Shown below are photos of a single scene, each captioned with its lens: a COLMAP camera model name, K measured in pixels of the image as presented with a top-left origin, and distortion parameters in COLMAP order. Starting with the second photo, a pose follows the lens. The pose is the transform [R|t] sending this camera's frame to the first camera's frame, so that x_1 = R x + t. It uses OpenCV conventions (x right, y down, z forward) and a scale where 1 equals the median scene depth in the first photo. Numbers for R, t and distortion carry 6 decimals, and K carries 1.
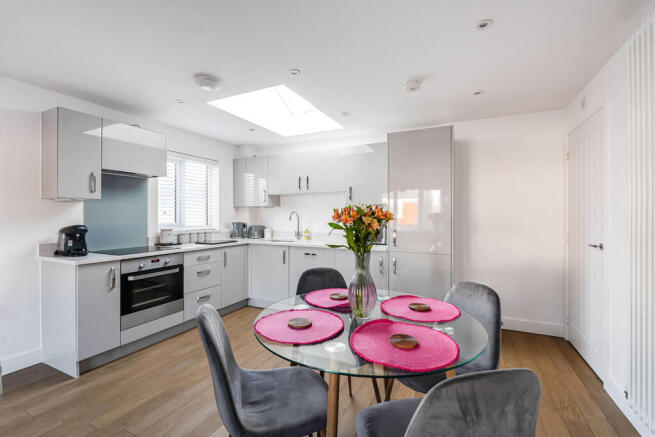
lens RADIAL K [[291.4, 0, 327.5], [0, 291.4, 218.5], [0, 0, 1]] dist [-0.000984, -0.000016]
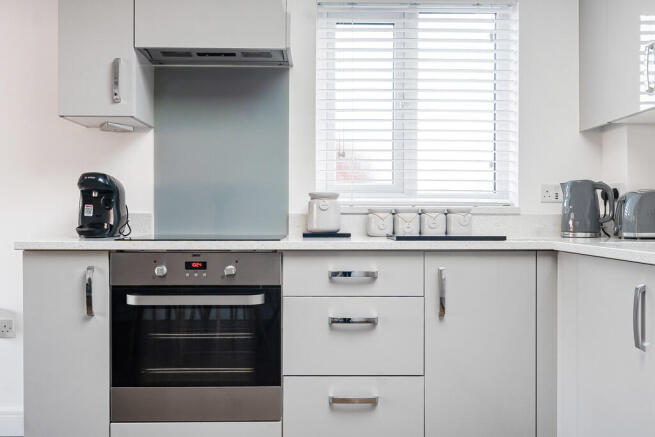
lens RADIAL K [[644.5, 0, 327.5], [0, 644.5, 218.5], [0, 0, 1]] dist [-0.004530, -0.003488]
pose [[0.458816, 0.000126, -0.888531, 0.191190], [-0.009391, 0.999945, -0.004707, 0.075024], [0.888482, 0.010504, 0.458792, 0.658110]]
